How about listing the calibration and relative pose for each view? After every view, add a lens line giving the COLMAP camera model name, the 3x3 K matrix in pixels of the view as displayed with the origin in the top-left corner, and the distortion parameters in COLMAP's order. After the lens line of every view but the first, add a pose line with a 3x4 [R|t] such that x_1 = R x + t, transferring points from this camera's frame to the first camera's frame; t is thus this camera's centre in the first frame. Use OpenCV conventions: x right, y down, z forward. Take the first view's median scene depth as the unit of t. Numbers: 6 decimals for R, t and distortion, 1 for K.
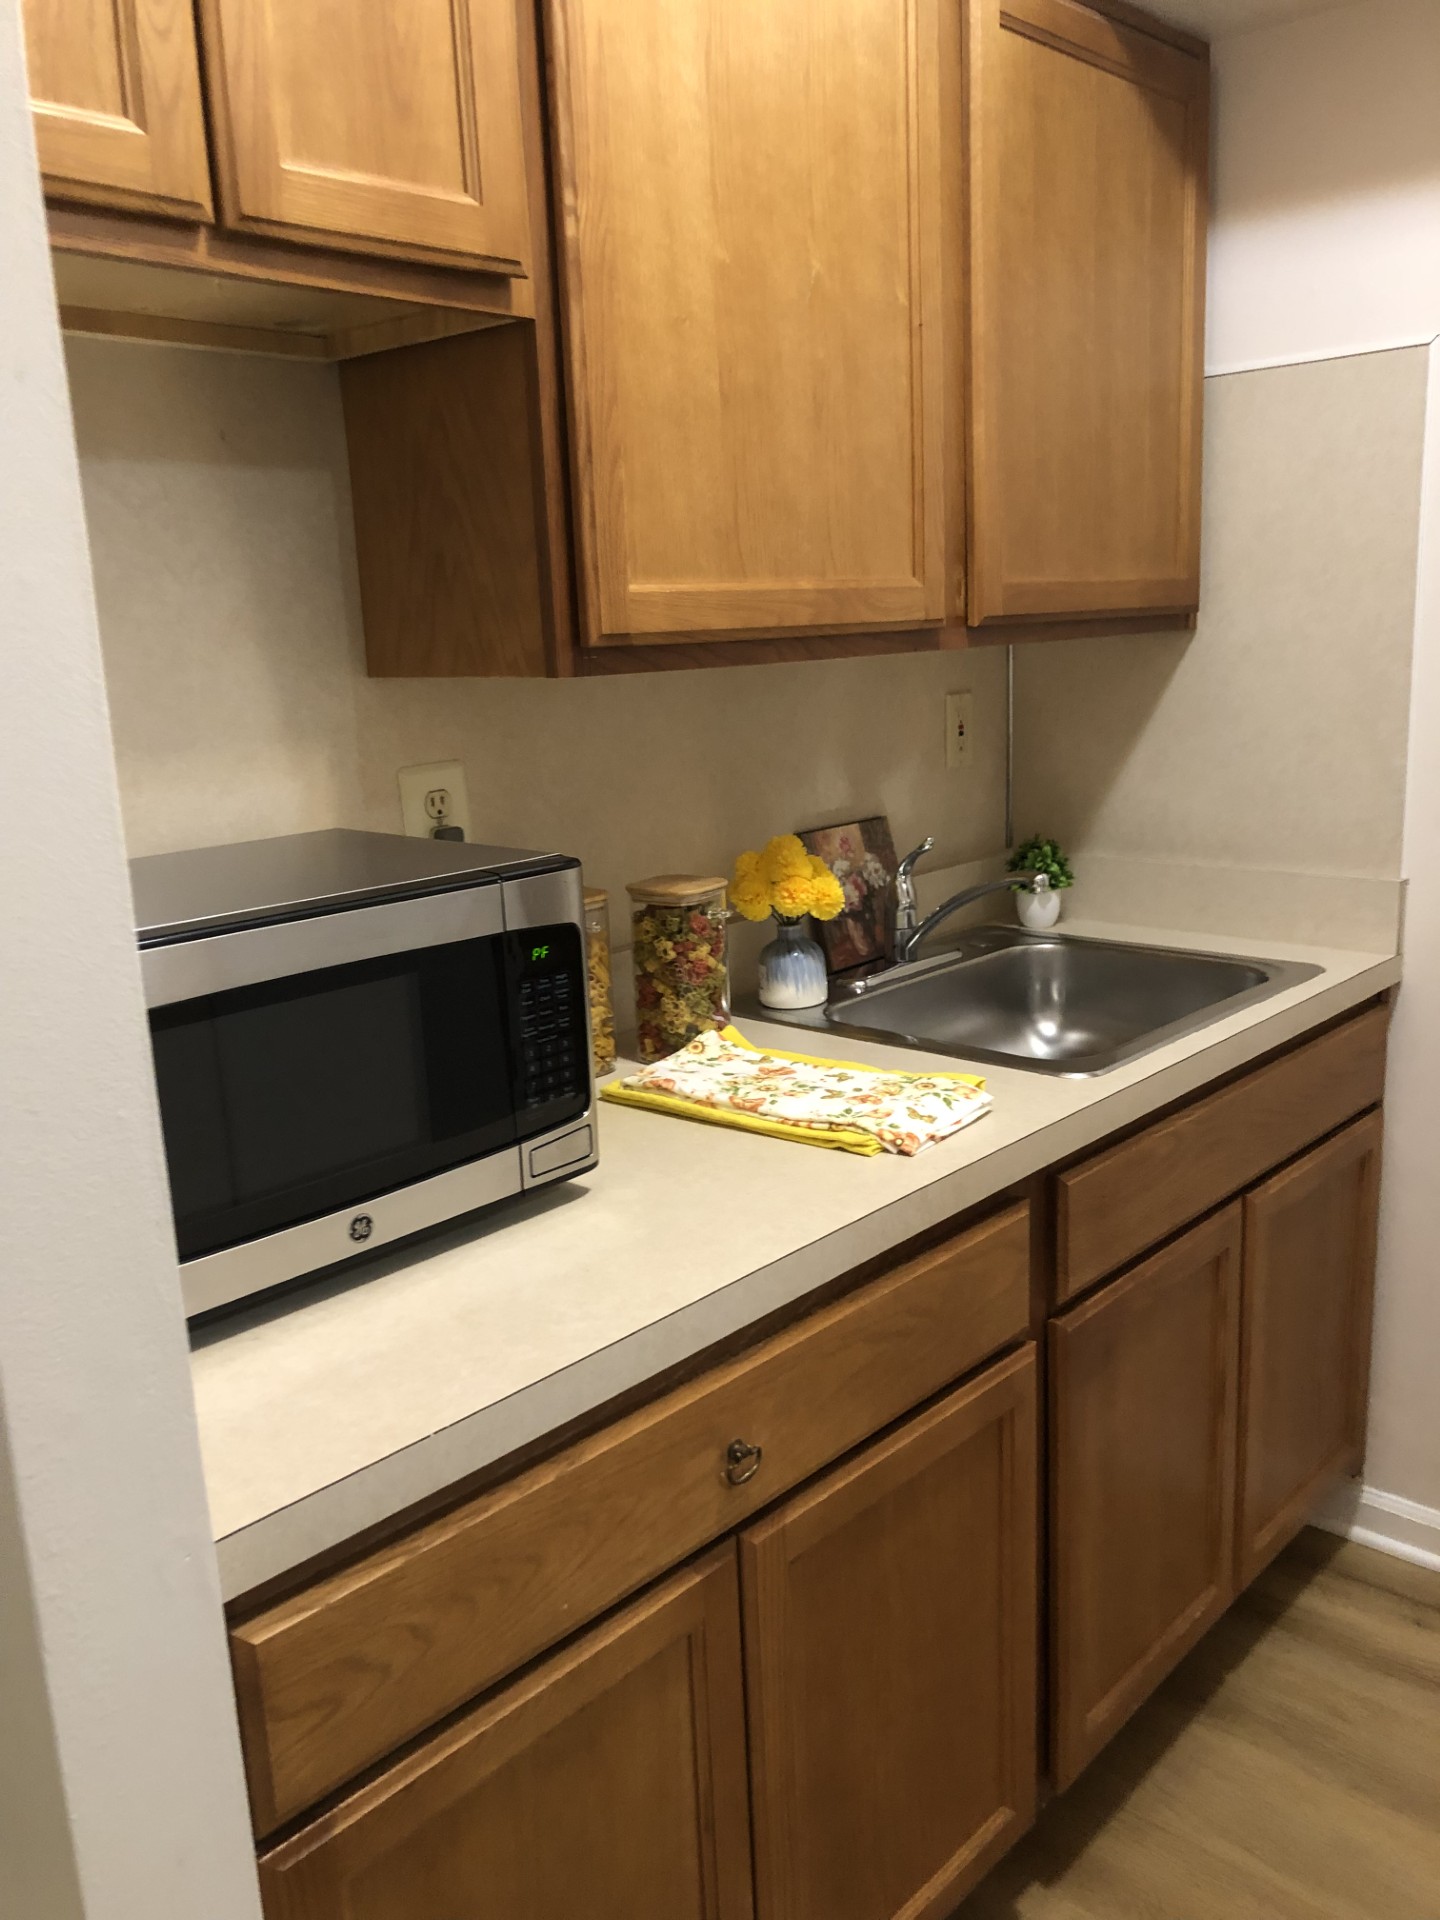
lens RADIAL K [[1573.5, 0, 720.0], [0, 1573.5, 960.0], [0, 0, 1]] dist [0.046877, -0.009006]
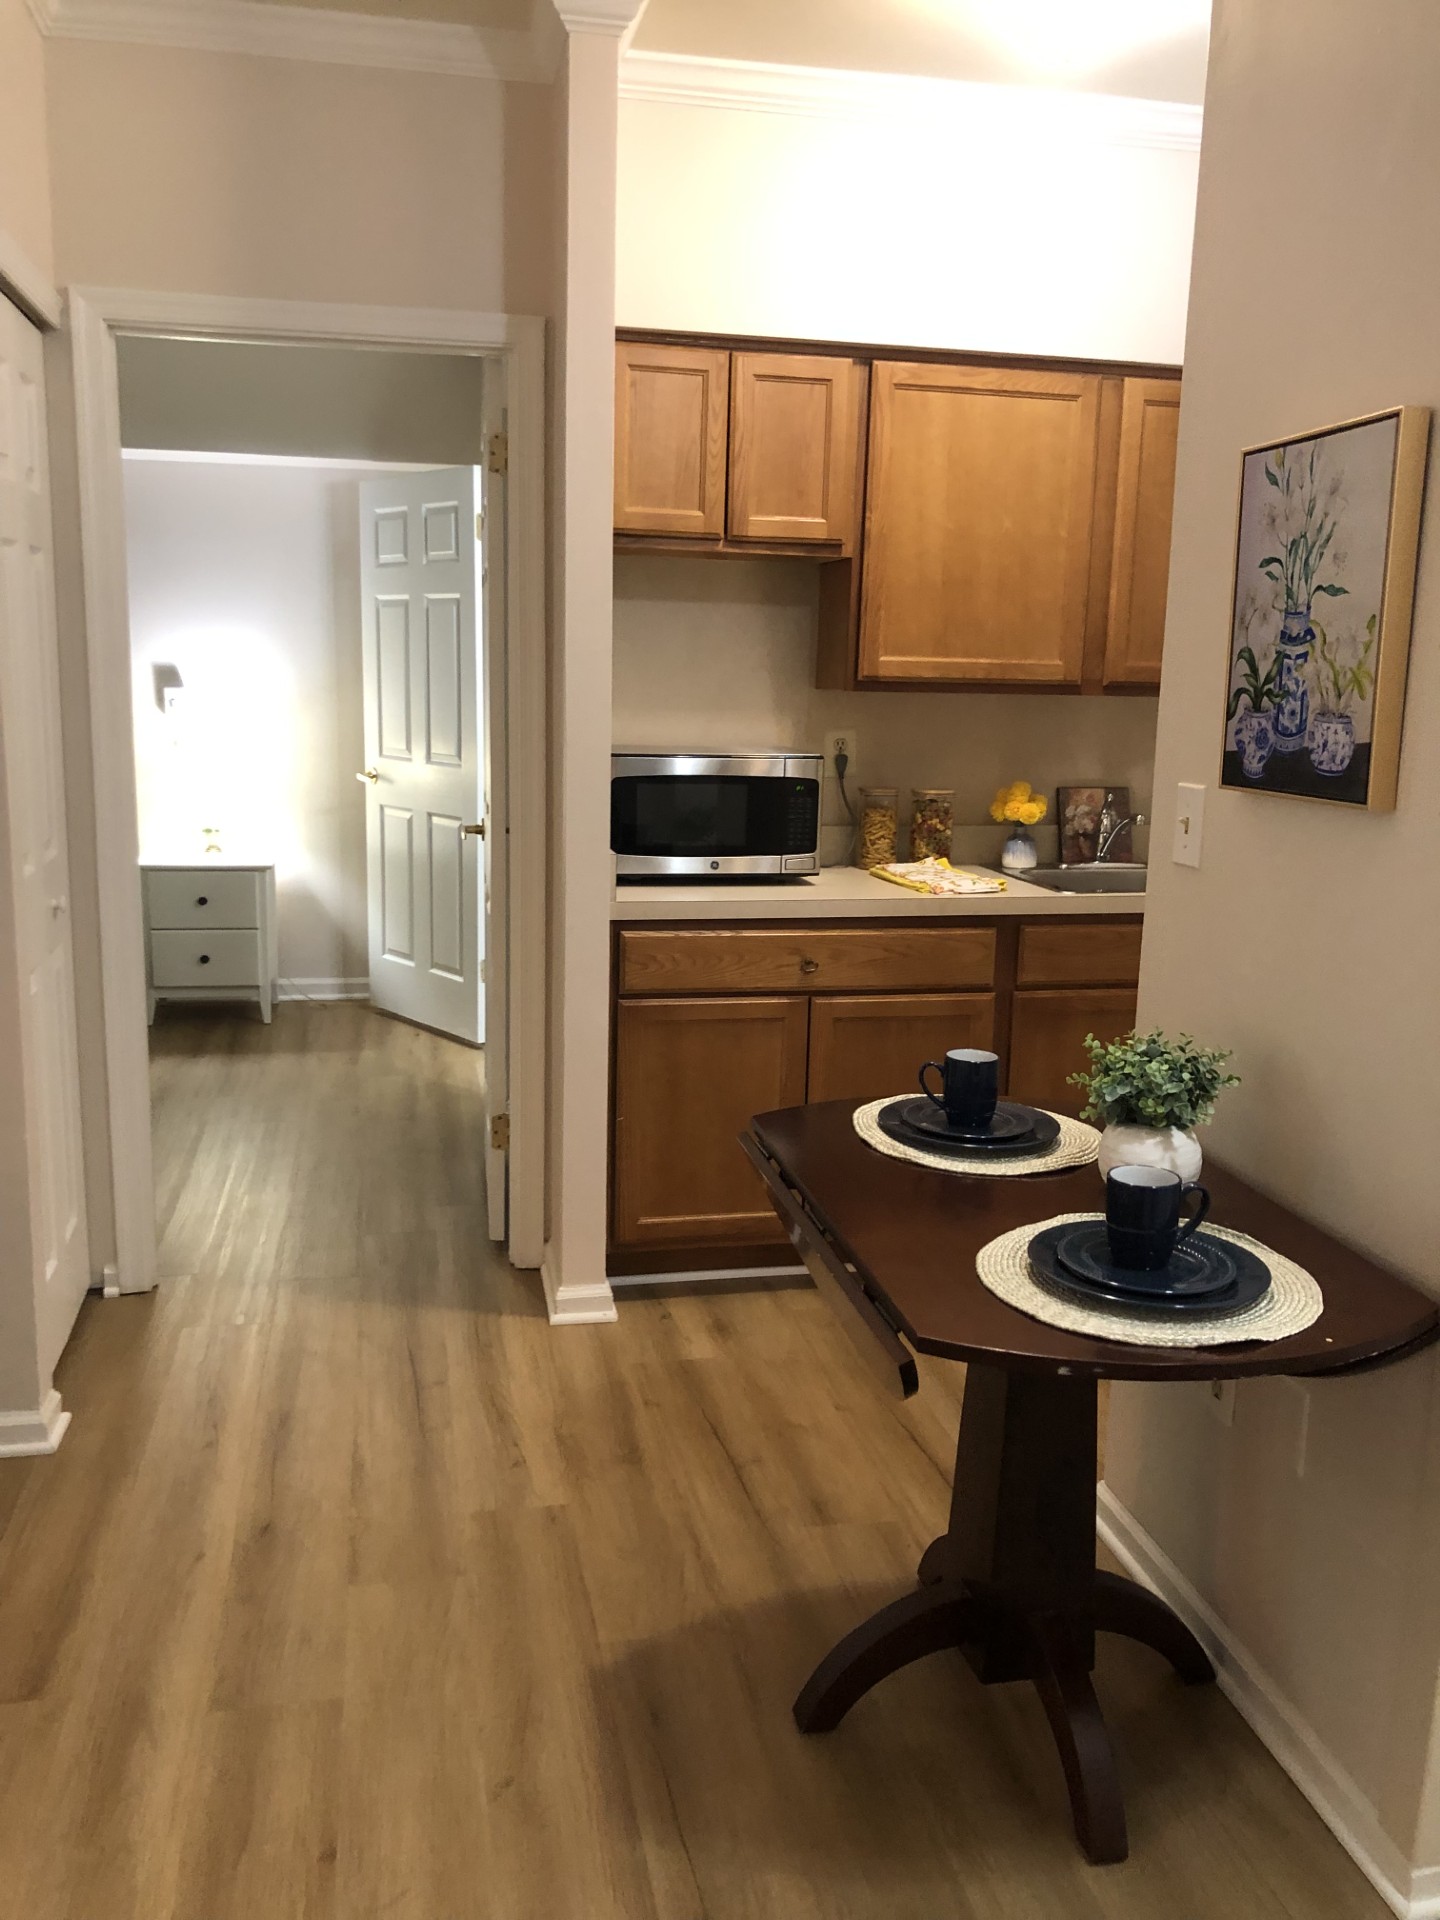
lens RADIAL K [[1573.5, 0, 720.0], [0, 1573.5, 960.0], [0, 0, 1]] dist [0.046877, -0.009006]
pose [[0.809186, 0.162936, -0.564509, 1.233800], [-0.177480, 0.983682, 0.029517, 0.210250], [0.560107, 0.076304, 0.824899, -1.189290]]
